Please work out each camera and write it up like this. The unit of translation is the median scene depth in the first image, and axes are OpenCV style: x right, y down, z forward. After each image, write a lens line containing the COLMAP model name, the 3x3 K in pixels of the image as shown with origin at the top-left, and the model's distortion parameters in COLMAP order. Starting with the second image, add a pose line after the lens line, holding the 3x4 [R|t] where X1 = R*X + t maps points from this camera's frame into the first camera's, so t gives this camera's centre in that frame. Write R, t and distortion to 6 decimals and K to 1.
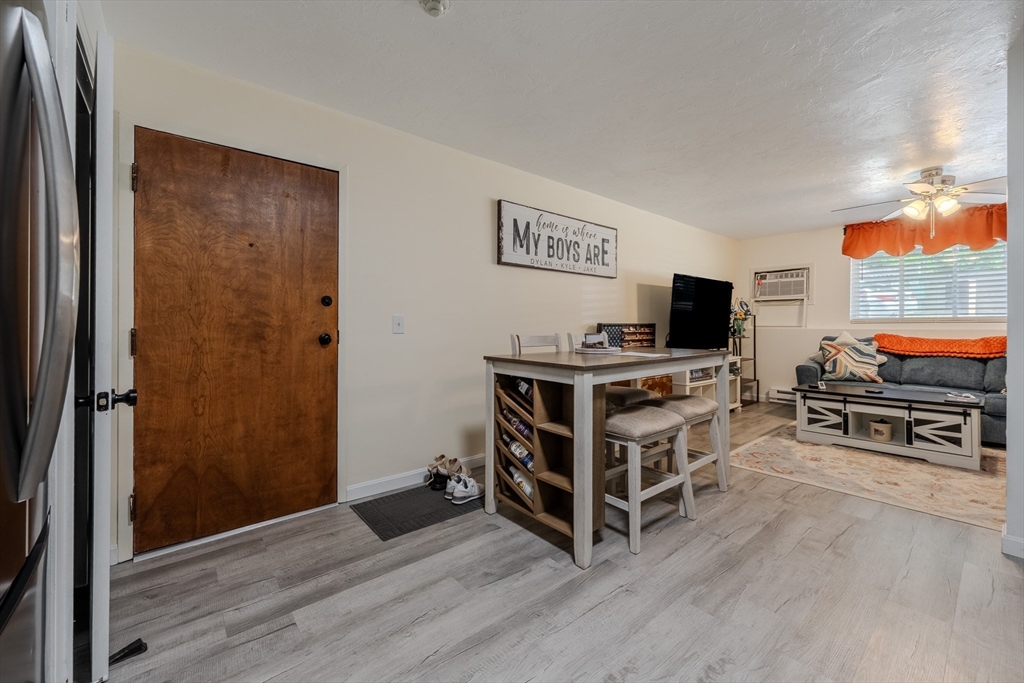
lens RADIAL K [[411.5, 0, 515.4], [0, 411.5, 324.0], [0, 0, 1]] dist [-0.000342, 0.000008]
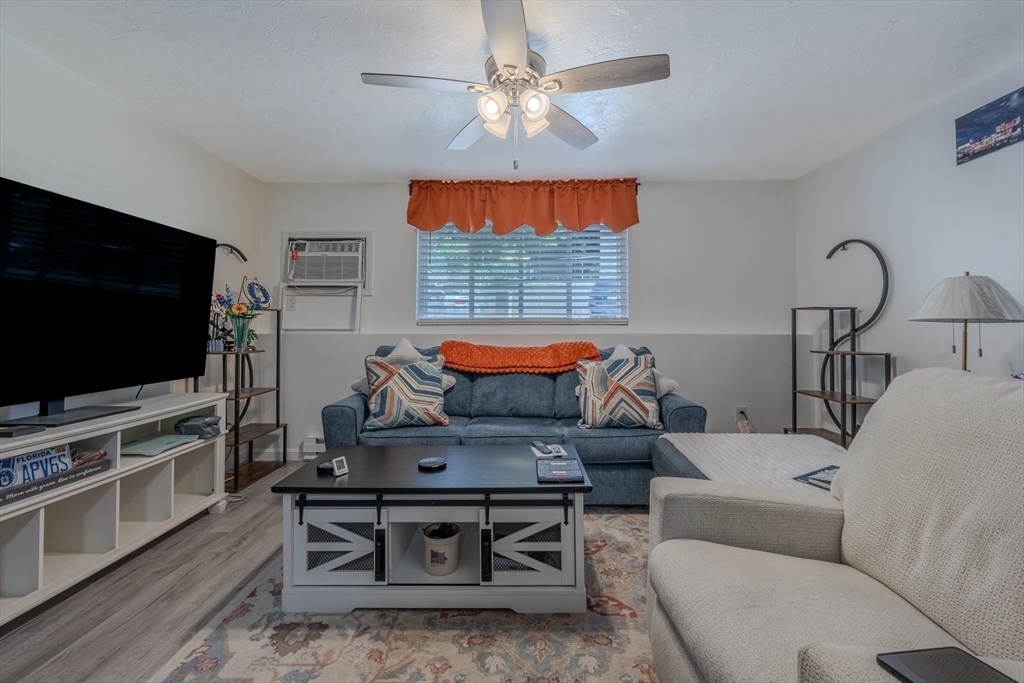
lens RADIAL K [[411.5, 0, 515.4], [0, 411.5, 324.0], [0, 0, 1]] dist [-0.000342, 0.000008]
pose [[0.646691, 0.007476, 0.762715, 0.509447], [-0.003036, 0.999969, -0.007227, 0.000818], [-0.762746, 0.002357, 0.646694, 0.552078]]
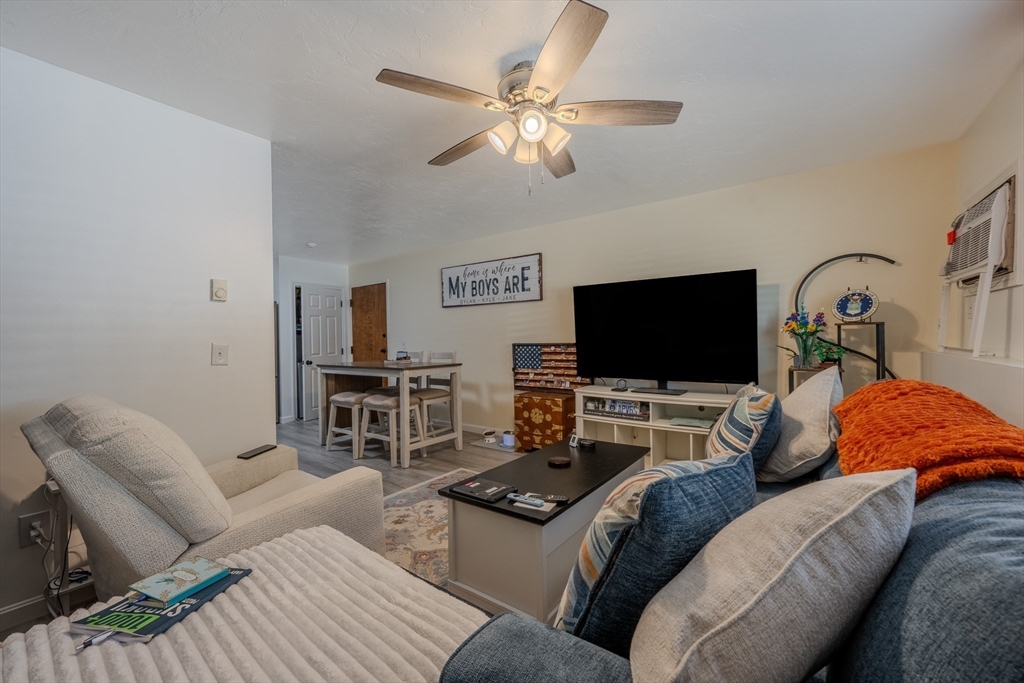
lens RADIAL K [[405.5, 0, 512.0], [0, 405.5, 341.5], [0, 0, 1]] dist [-0.000875, 0.000028]
pose [[0.225299, 0.004391, -0.974280, 1.288591], [0.016608, 0.999827, 0.008347, -0.016025], [0.974148, -0.018061, 0.225187, 0.724423]]
